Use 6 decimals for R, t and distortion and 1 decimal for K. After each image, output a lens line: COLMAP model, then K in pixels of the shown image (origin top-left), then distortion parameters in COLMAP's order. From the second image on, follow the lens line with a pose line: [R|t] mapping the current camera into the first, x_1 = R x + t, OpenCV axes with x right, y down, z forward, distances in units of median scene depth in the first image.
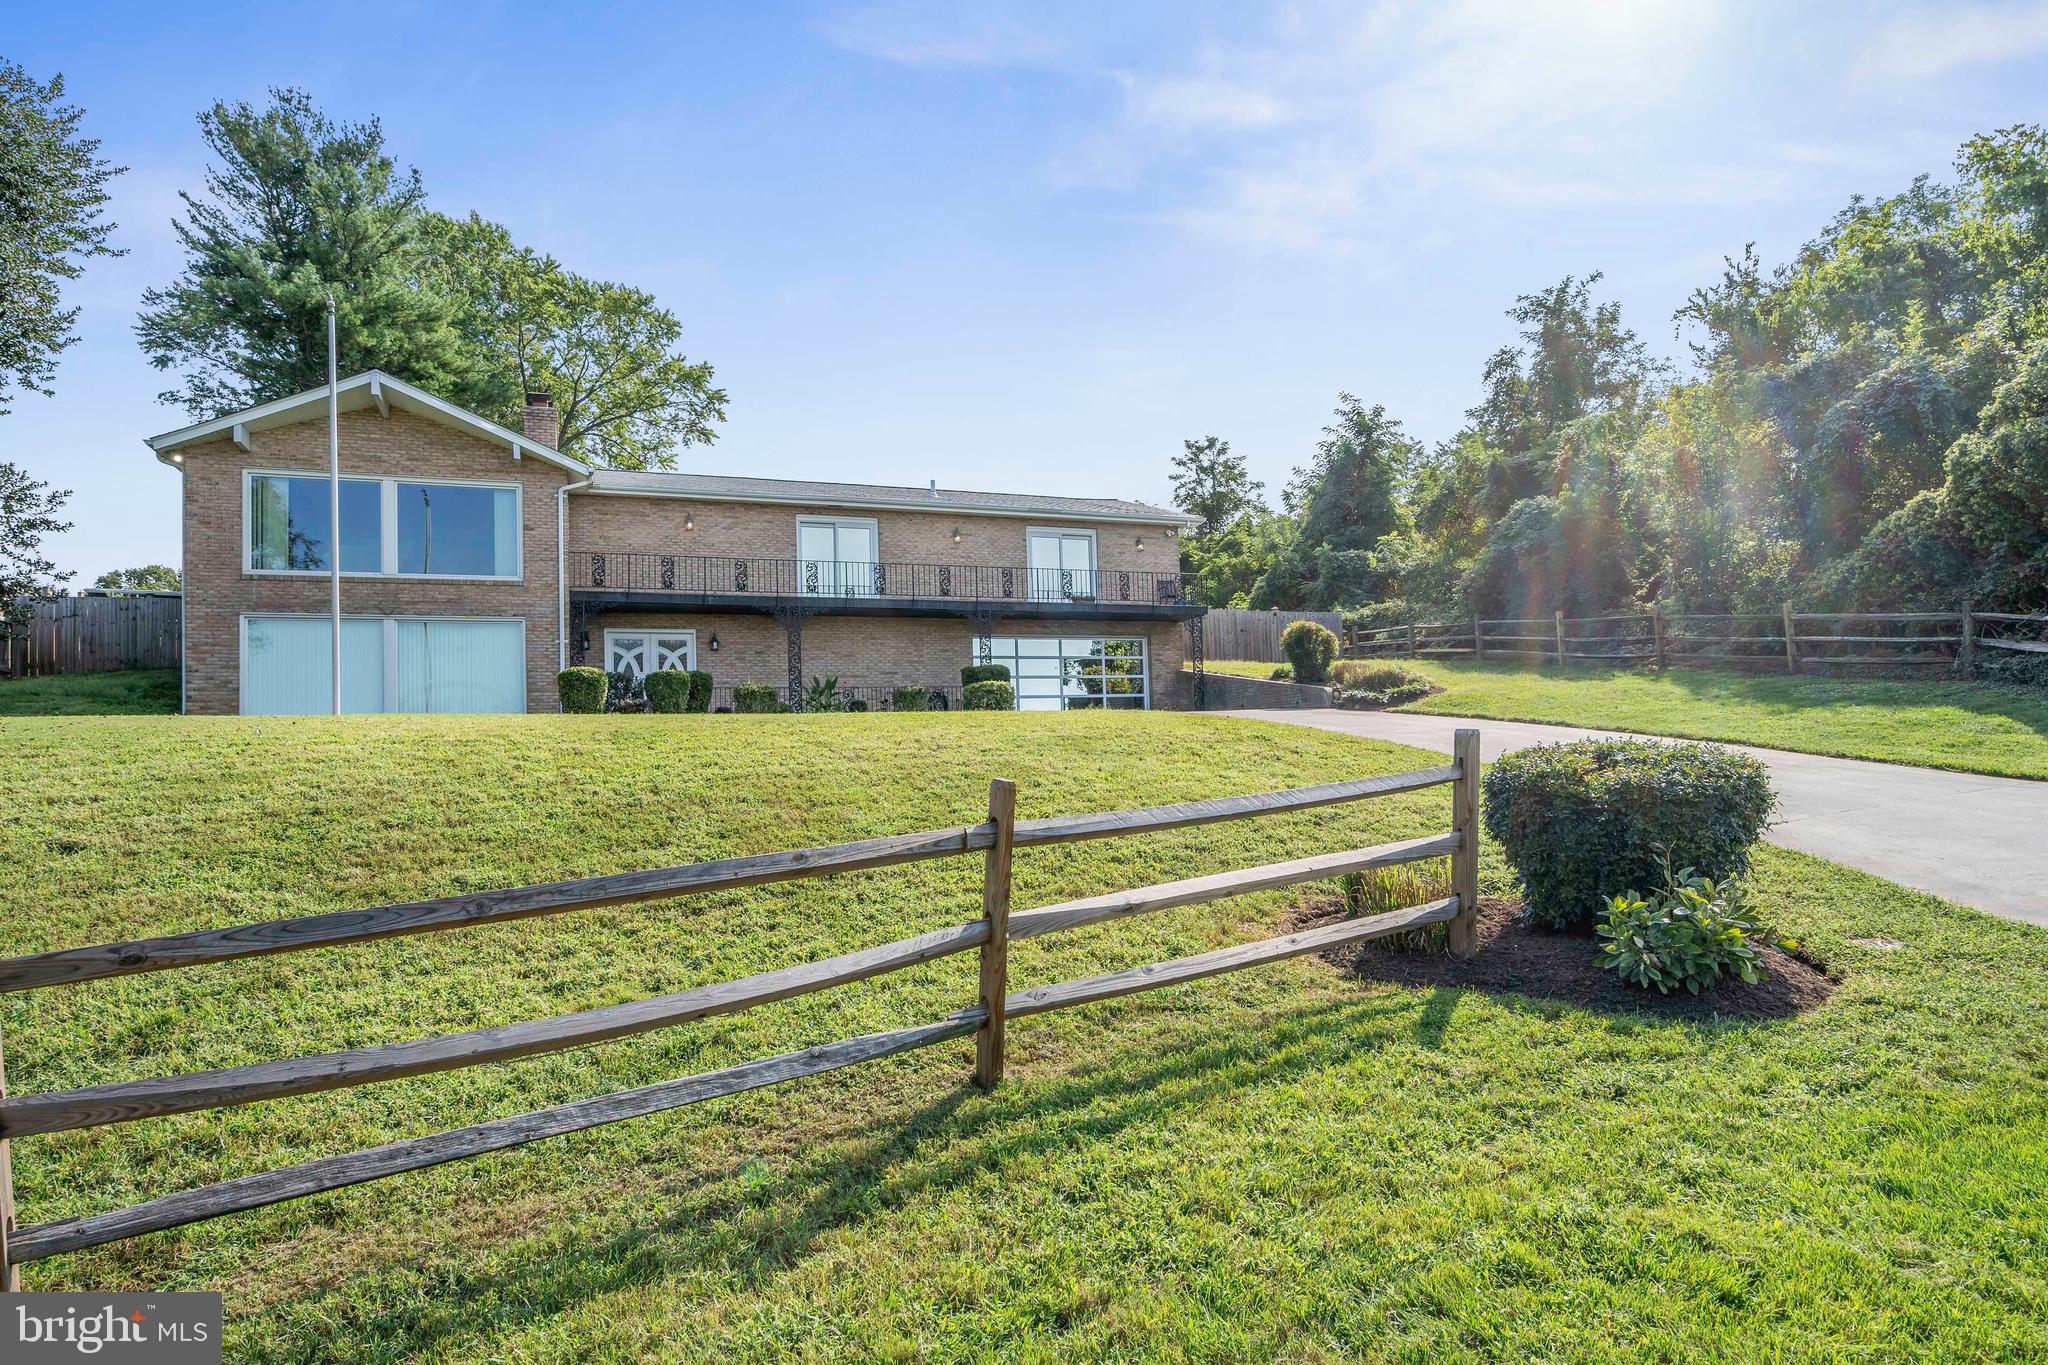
lens RADIAL K [[1062.6, 0, 1035.7], [0, 1062.6, 705.2], [0, 0, 1]] dist [-0.000664, 0.008145]
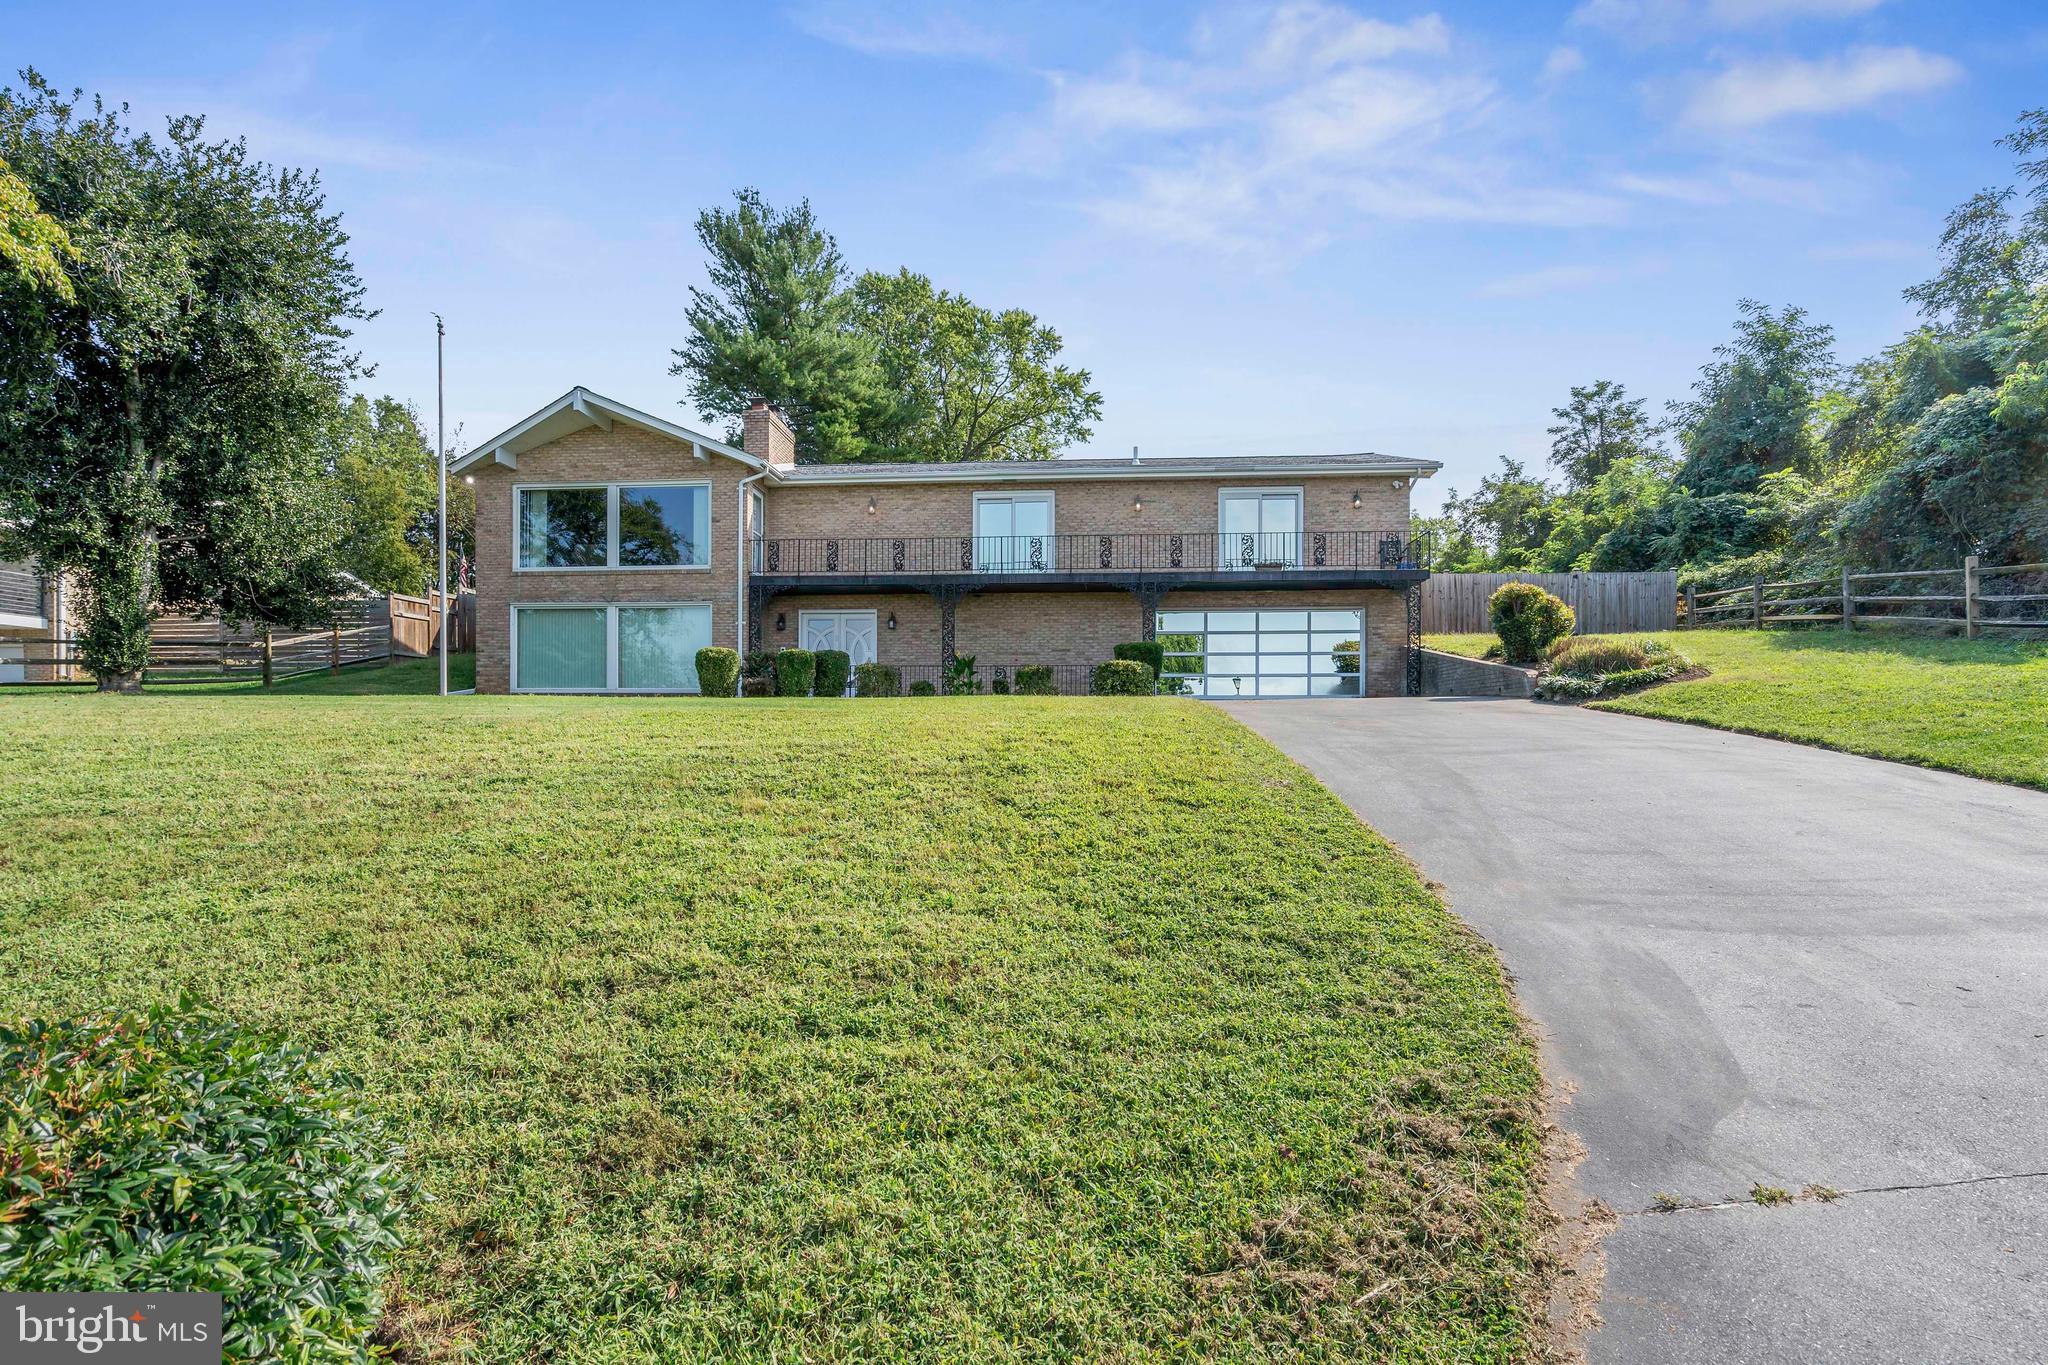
lens RADIAL K [[946.7, 0, 979.7], [0, 946.7, 731.4], [0, 0, 1]] dist [-0.001120, 0.000309]
pose [[0.908306, 0.033892, -0.416930, 0.153840], [-0.008405, 0.997990, 0.062815, -0.009602], [0.418221, -0.053551, 0.906765, 0.172020]]
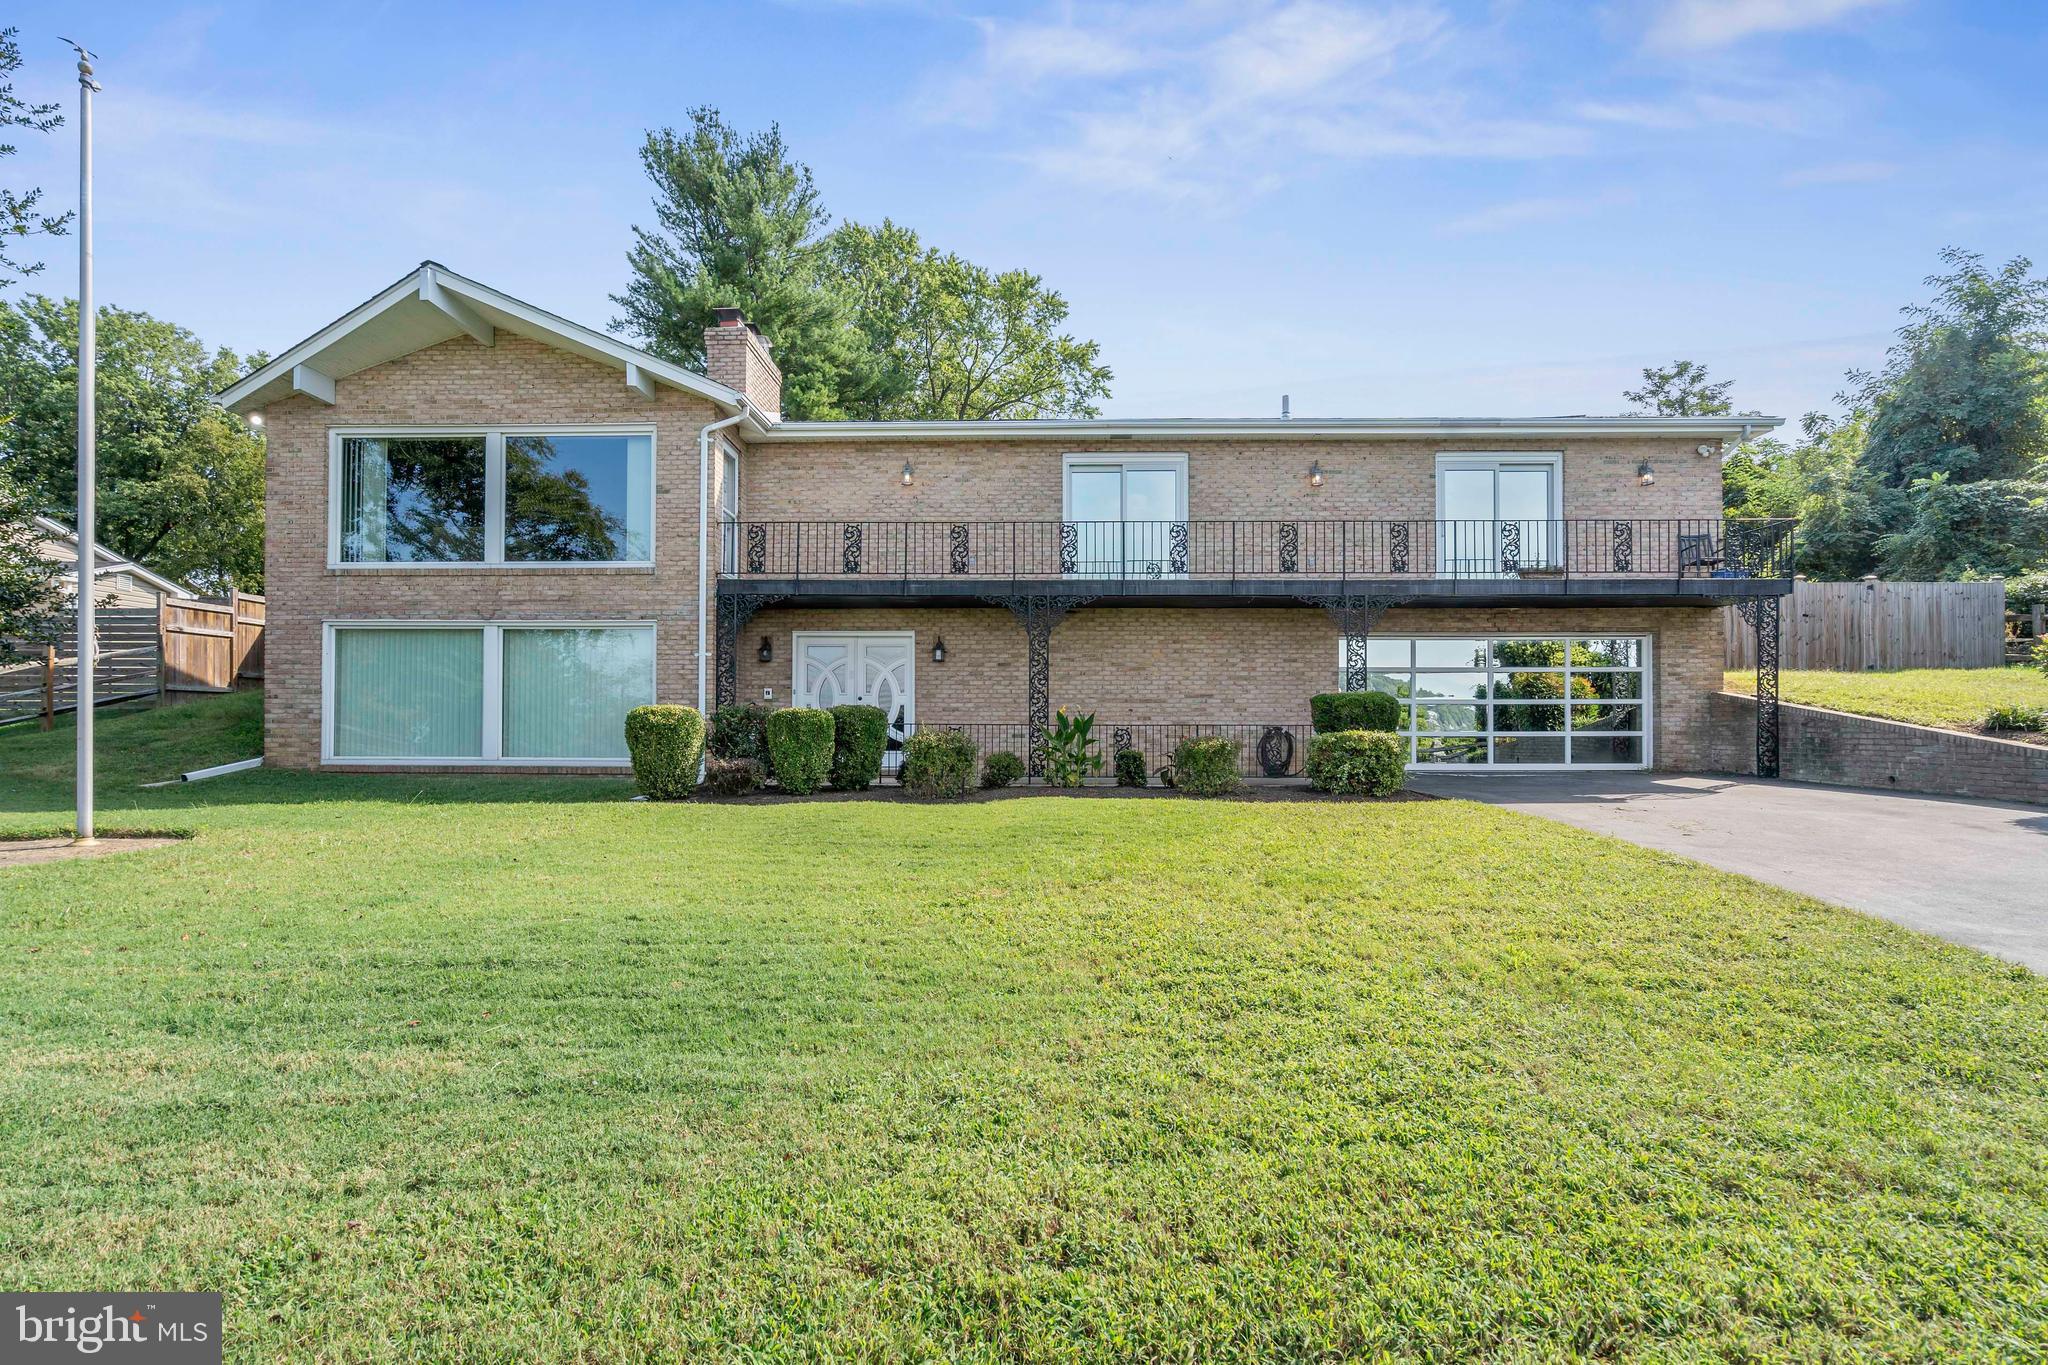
lens RADIAL K [[1053.4, 0, 1031.0], [0, 1053.4, 727.6], [0, 0, 1]] dist [-0.000973, 0.000002]
pose [[0.933087, 0.026477, -0.358675, -0.004889], [-0.010870, 0.998907, 0.045460, -0.037803], [0.359487, -0.038520, 0.932355, 0.361043]]
